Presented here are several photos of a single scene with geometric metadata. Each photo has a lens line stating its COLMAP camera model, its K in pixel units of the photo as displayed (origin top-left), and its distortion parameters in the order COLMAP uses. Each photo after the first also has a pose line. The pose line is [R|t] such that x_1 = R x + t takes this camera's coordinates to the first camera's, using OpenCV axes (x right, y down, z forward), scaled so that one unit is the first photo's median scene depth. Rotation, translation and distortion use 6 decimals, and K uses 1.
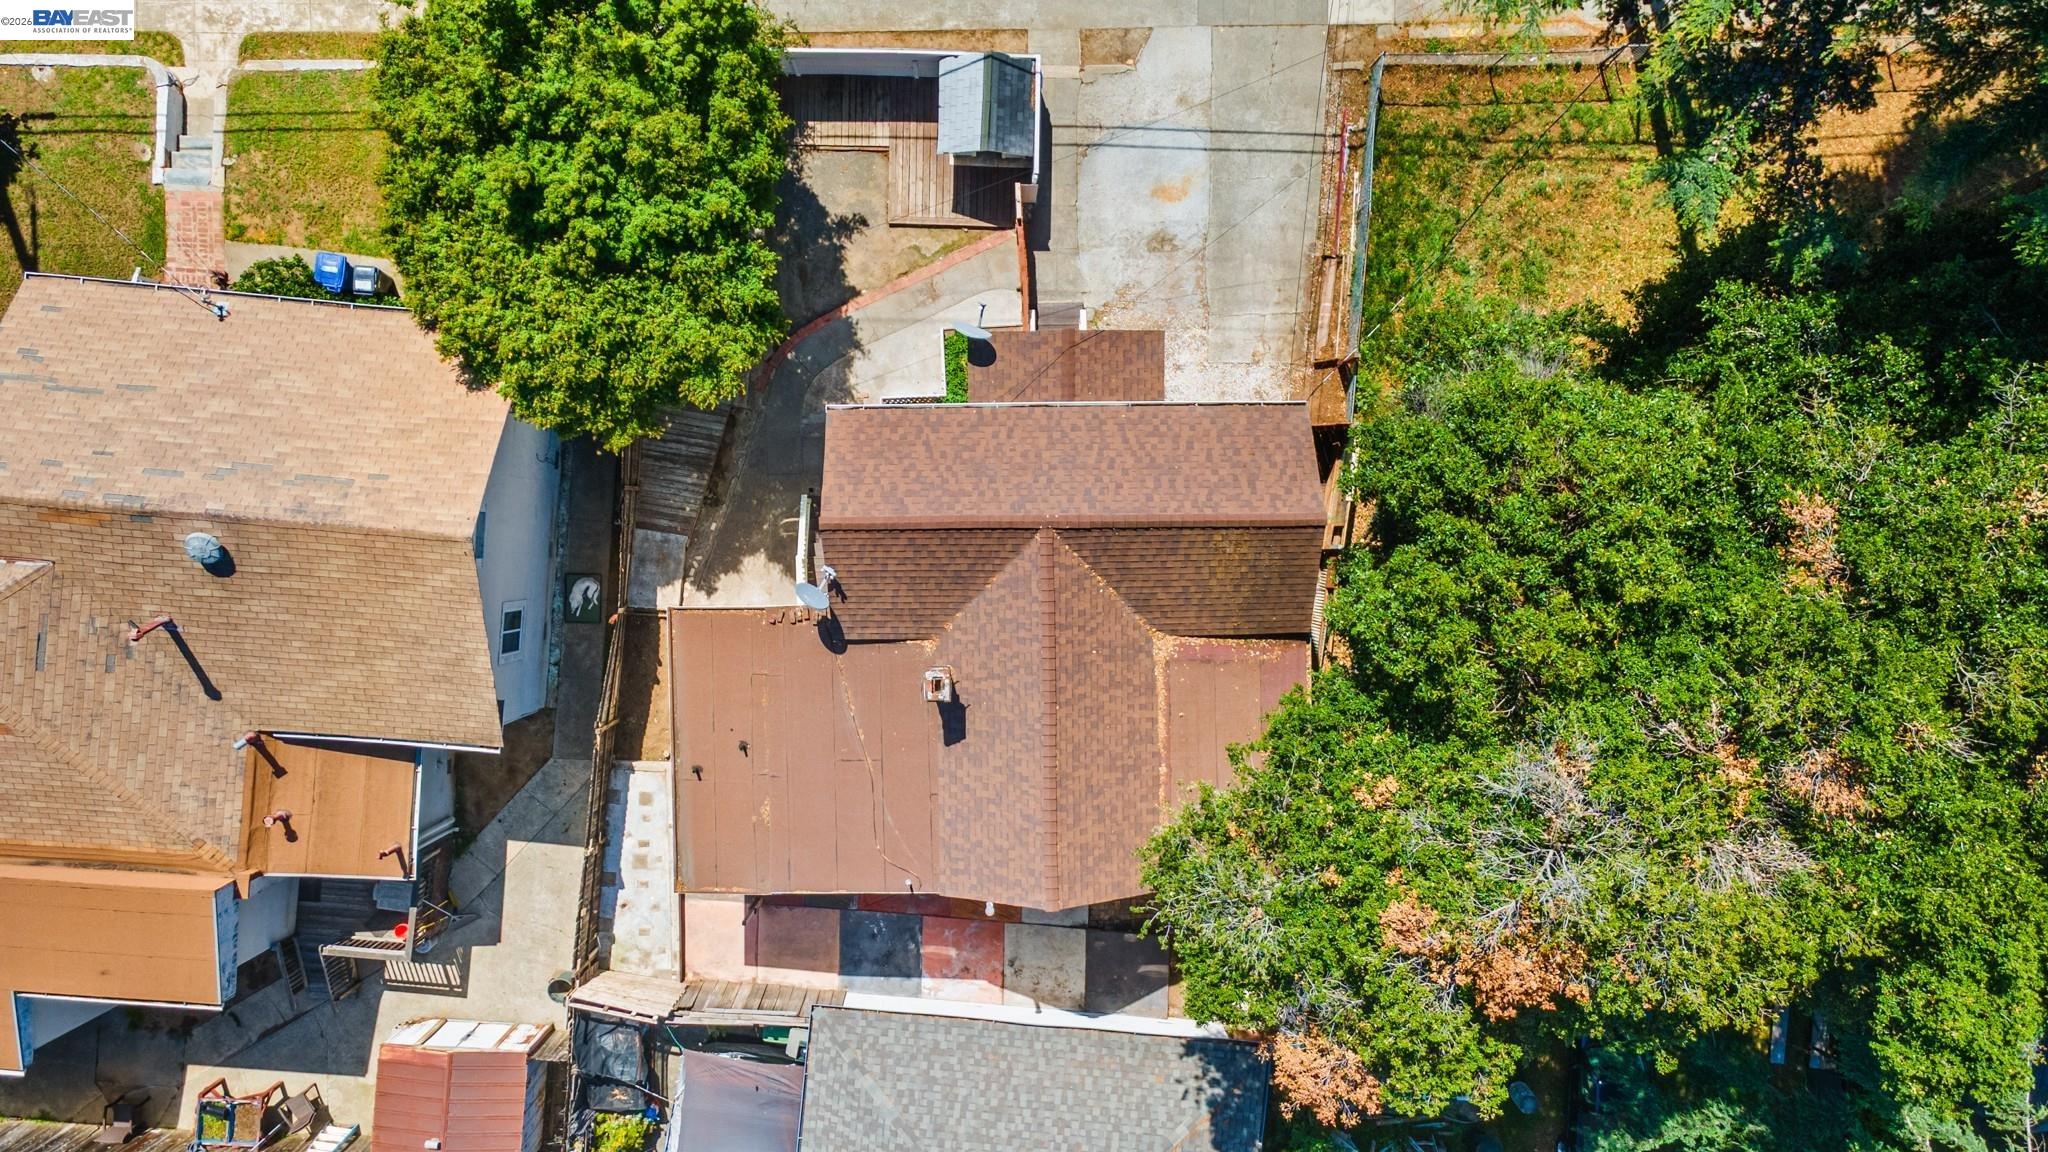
lens RADIAL K [[1439.2, 0, 1006.8], [0, 1439.2, 574.0], [0, 0, 1]] dist [0.004317, 0.050030]
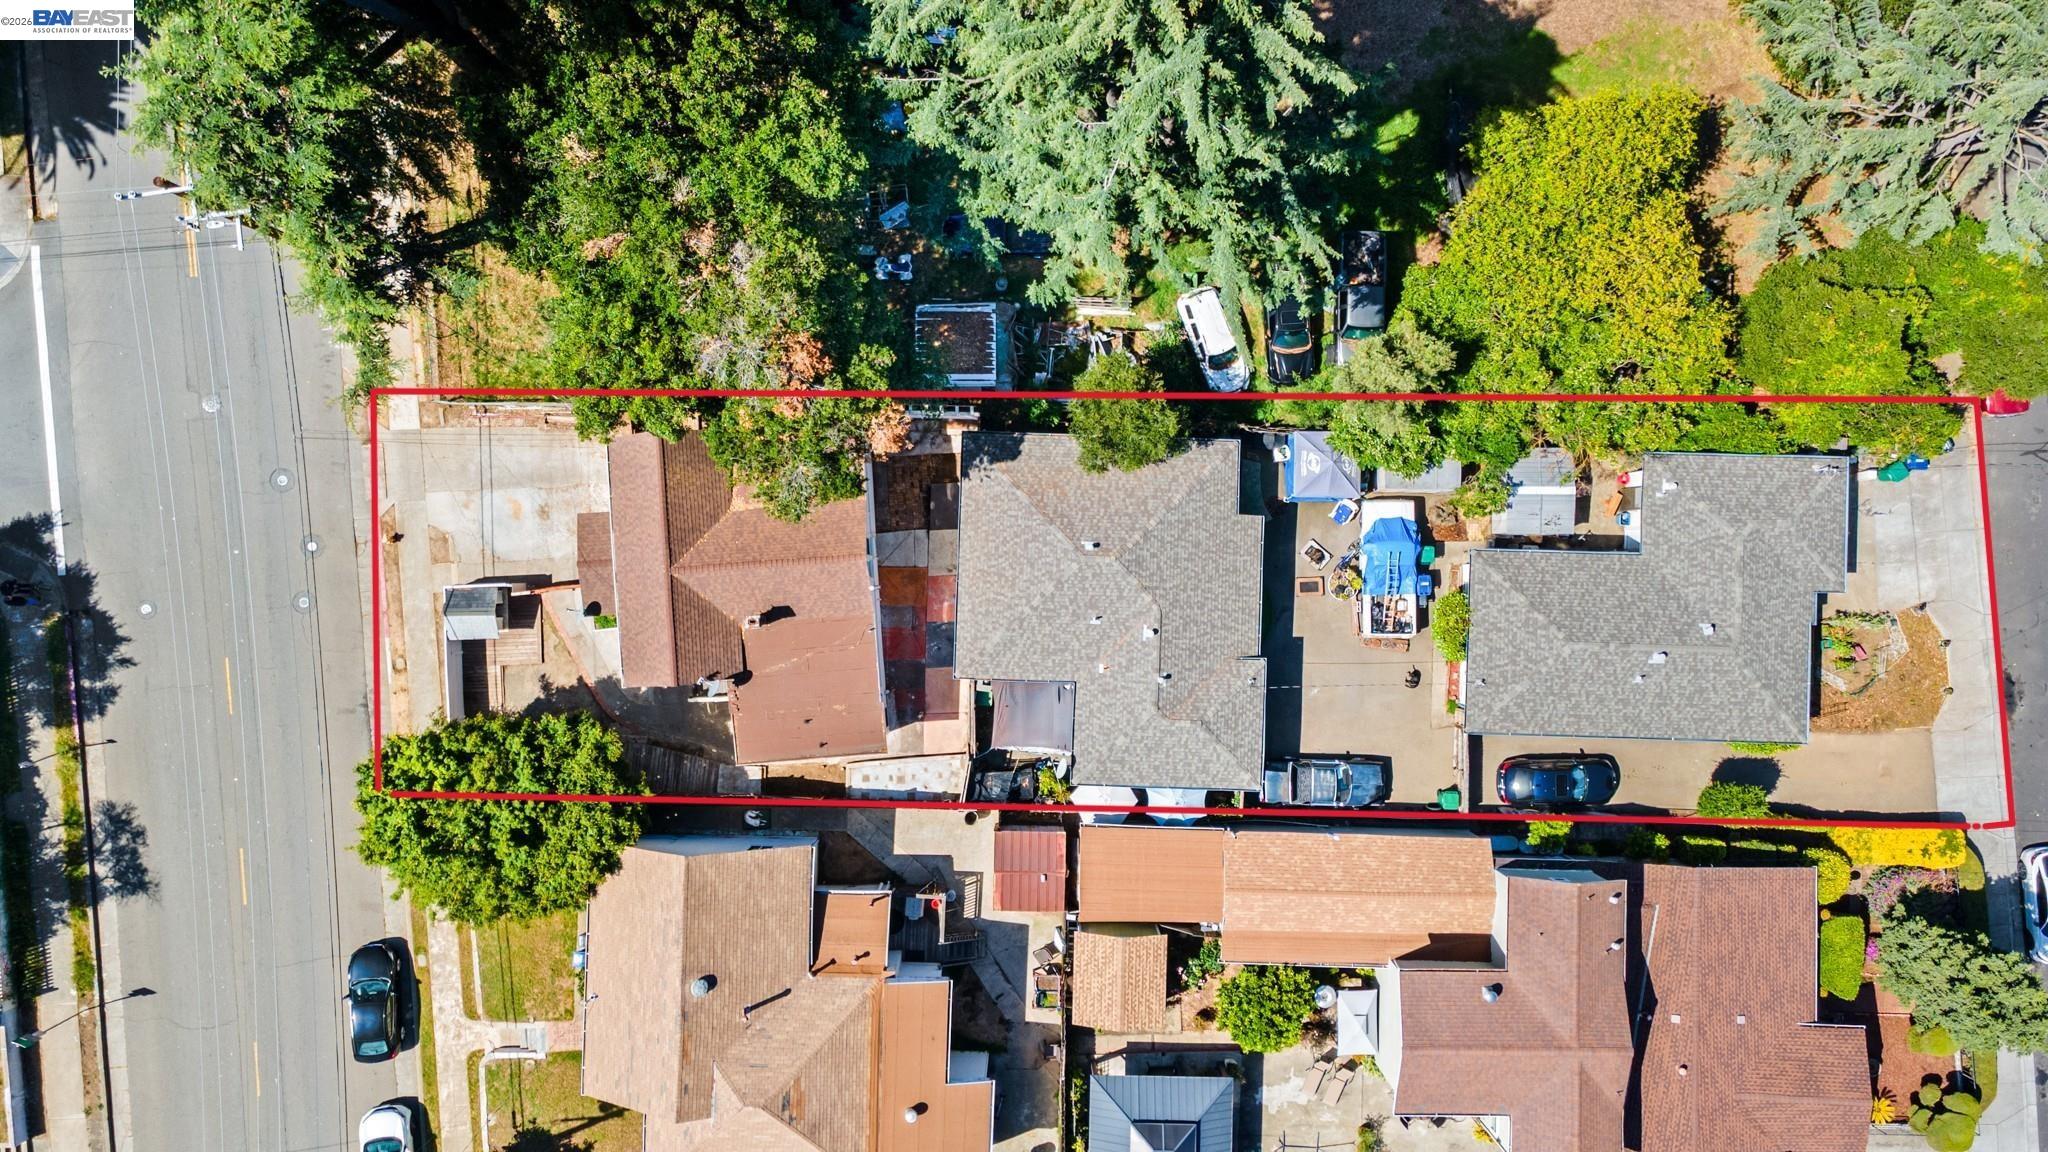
lens RADIAL K [[1439.2, 0, 1006.8], [0, 1439.2, 574.0], [0, 0, 1]] dist [0.004317, 0.050030]
pose [[-0.060041, -0.998160, -0.008500, 0.012111], [0.997275, -0.059618, -0.043445, 0.492750], [0.042858, -0.011086, 0.999020, -0.913780]]
